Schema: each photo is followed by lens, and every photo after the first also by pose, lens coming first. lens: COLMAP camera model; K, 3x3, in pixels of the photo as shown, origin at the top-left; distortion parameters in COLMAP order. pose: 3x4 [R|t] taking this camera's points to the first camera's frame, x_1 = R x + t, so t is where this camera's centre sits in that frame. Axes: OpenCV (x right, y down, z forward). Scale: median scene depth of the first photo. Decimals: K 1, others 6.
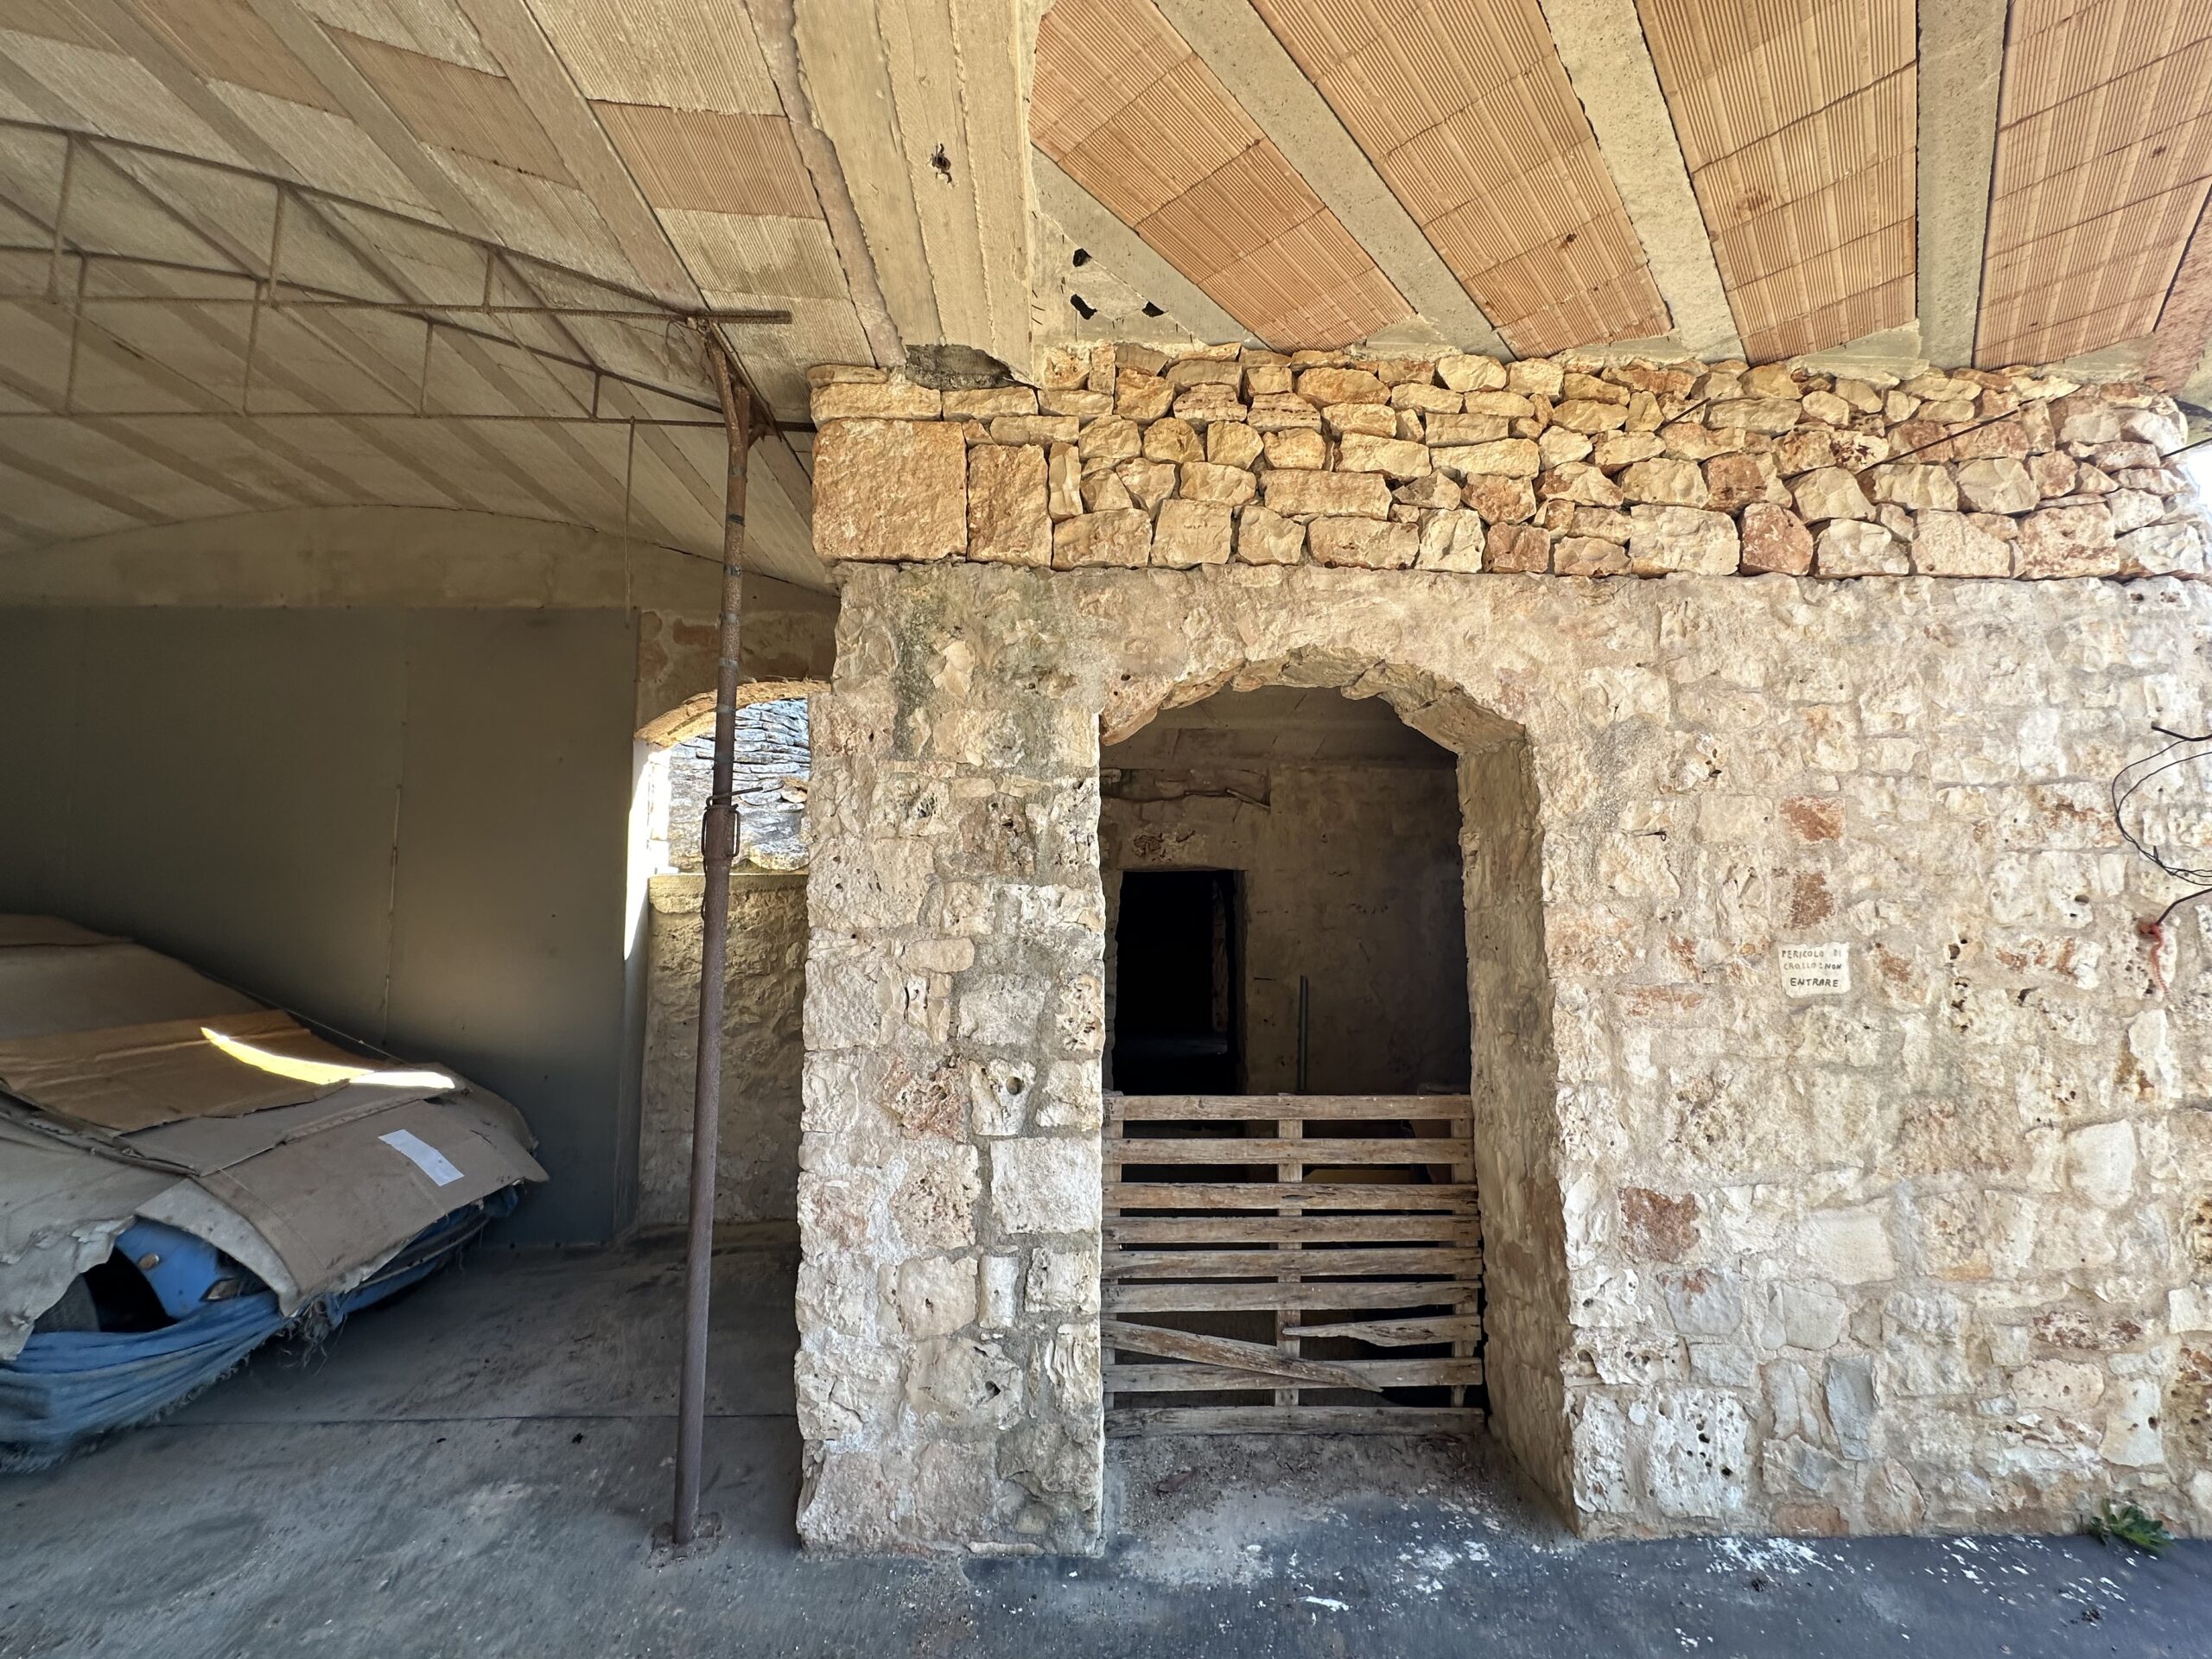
lens RADIAL K [[878.4, 0, 1106.8], [0, 878.4, 828.4], [0, 0, 1]] dist [-0.001668, 0.000475]
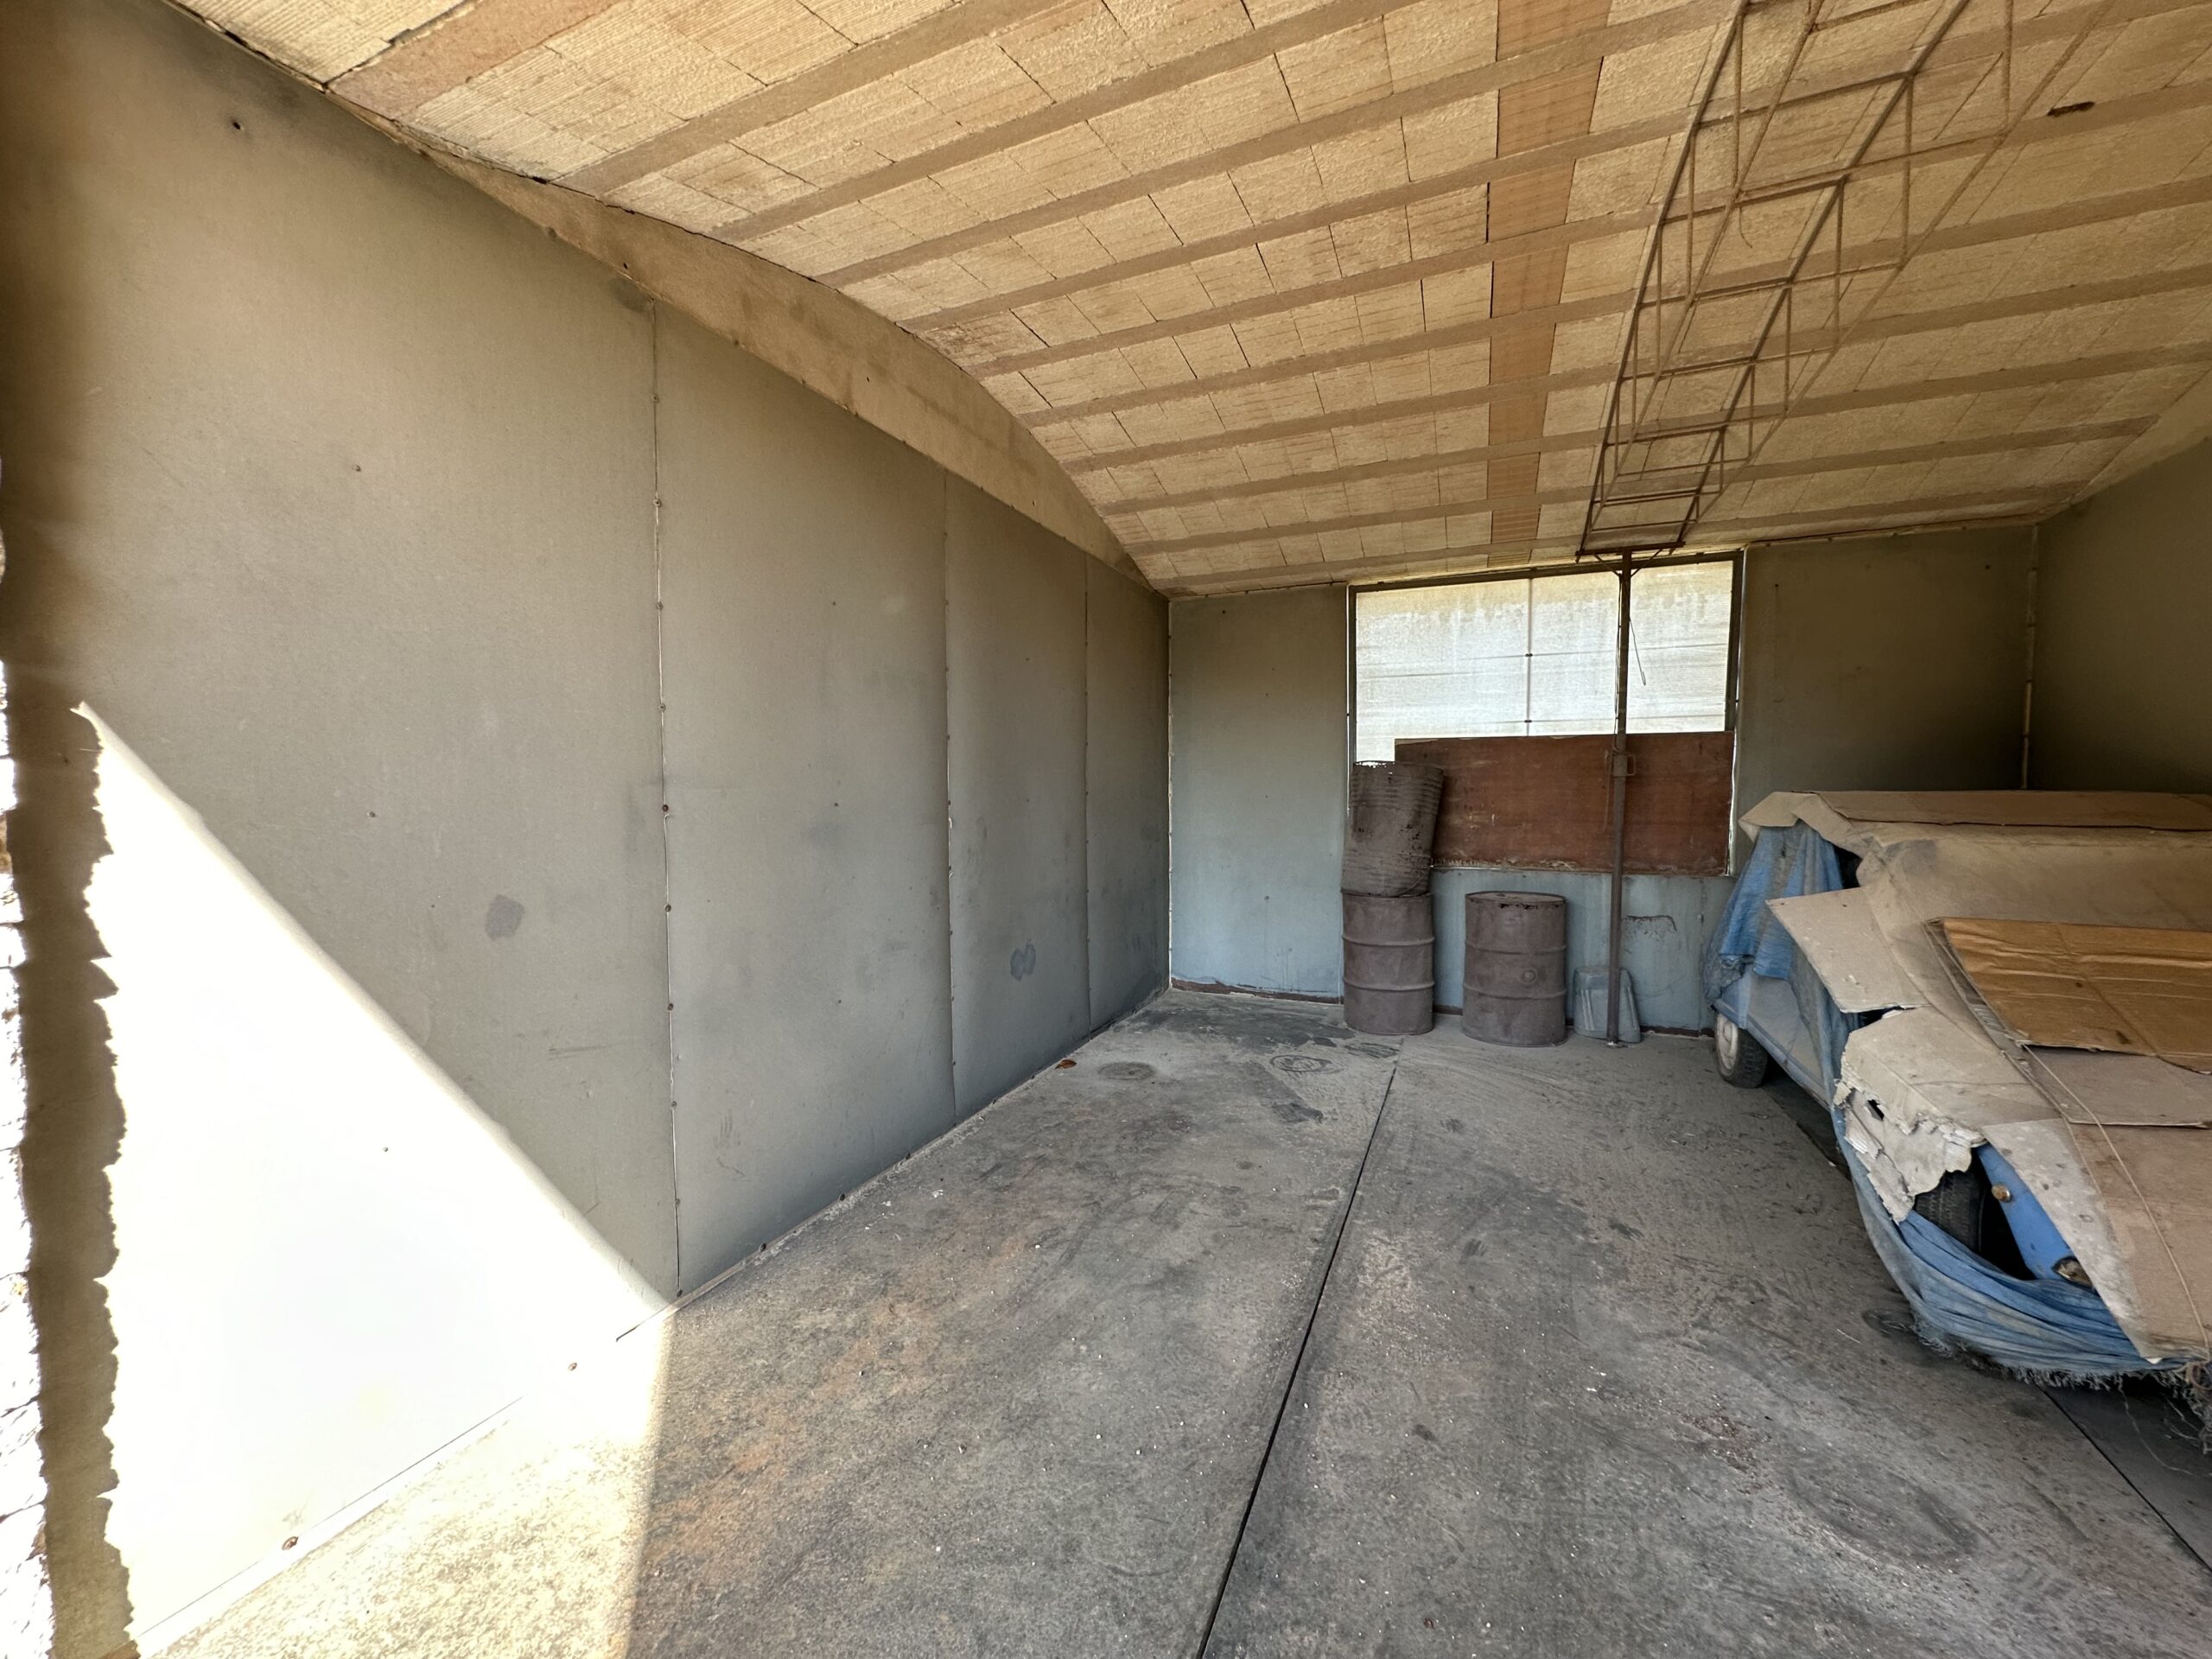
lens RADIAL K [[878.4, 0, 1106.8], [0, 878.4, 828.5], [0, 0, 1]] dist [-0.001668, 0.000475]
pose [[-0.427777, 0.044759, -0.902775, 0.060018], [0.083172, 0.996485, 0.009994, 0.053815], [0.900049, -0.070811, -0.429997, 0.630359]]
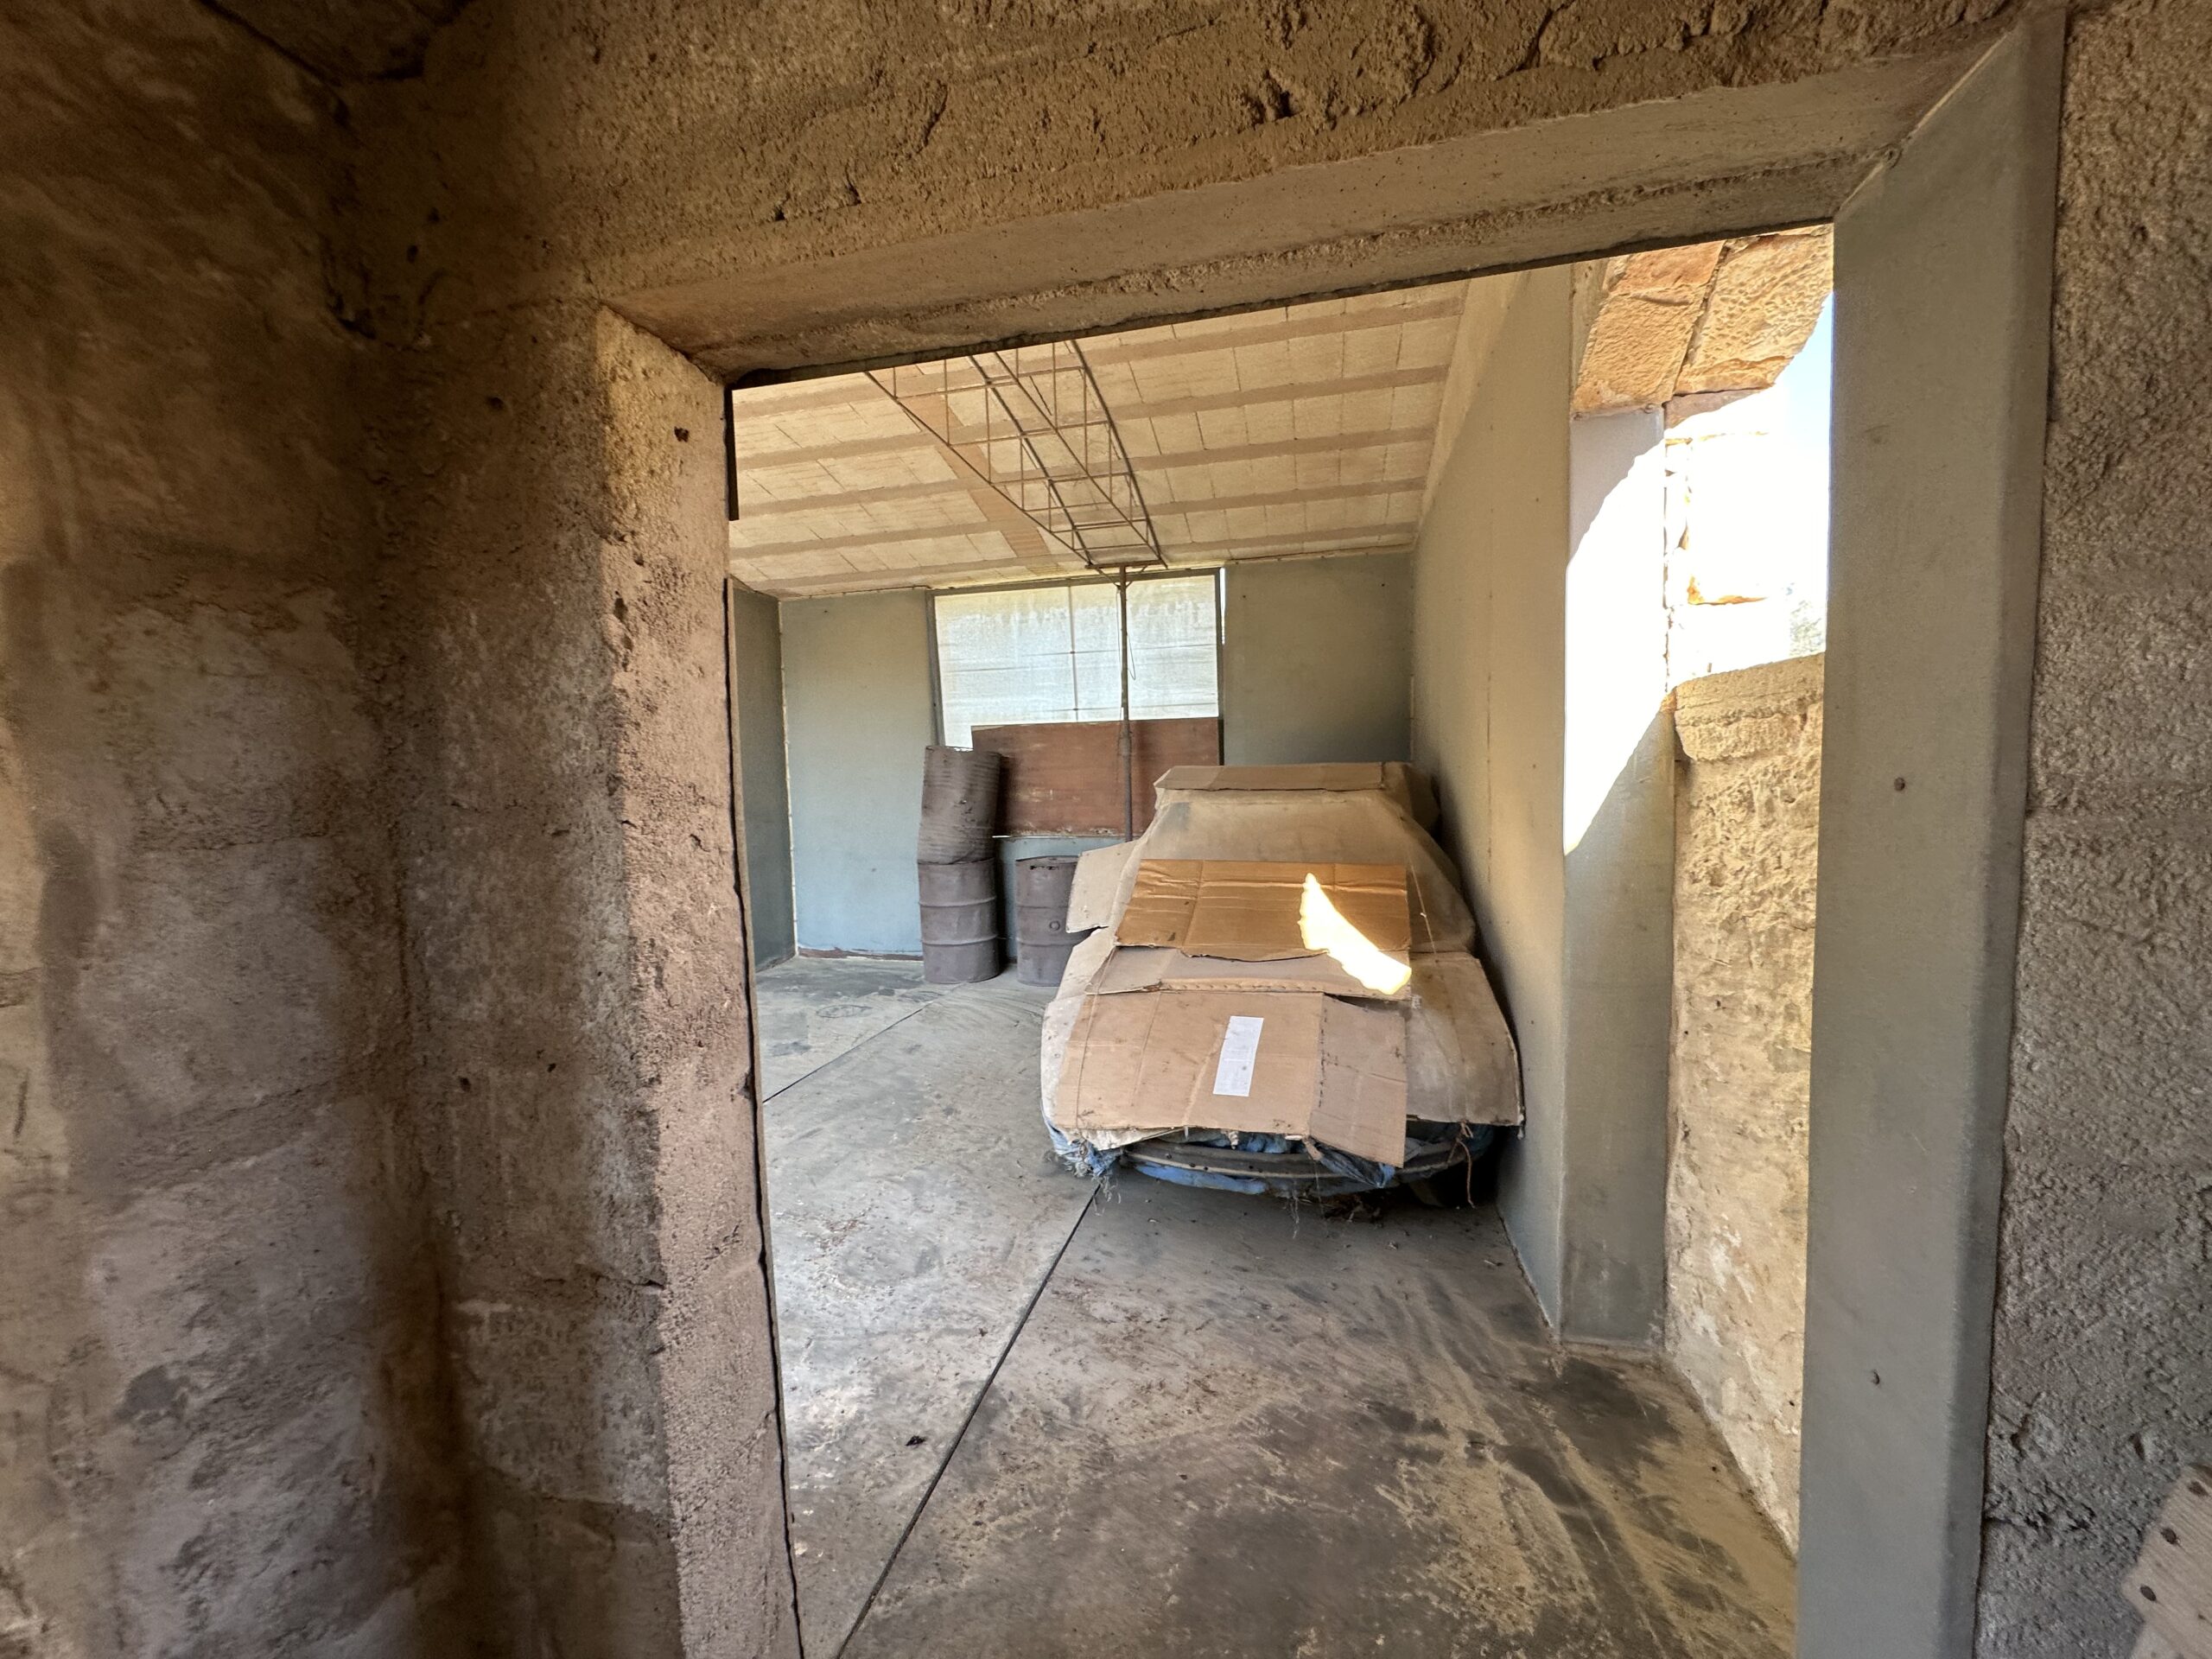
lens RADIAL K [[878.4, 0, 1106.7], [0, 878.4, 828.7], [0, 0, 1]] dist [-0.001668, 0.000475]
pose [[-0.280401, 0.074911, -0.956955, 0.063465], [0.108302, 0.993053, 0.046003, 0.141554], [0.953754, -0.090741, -0.286566, 1.522856]]
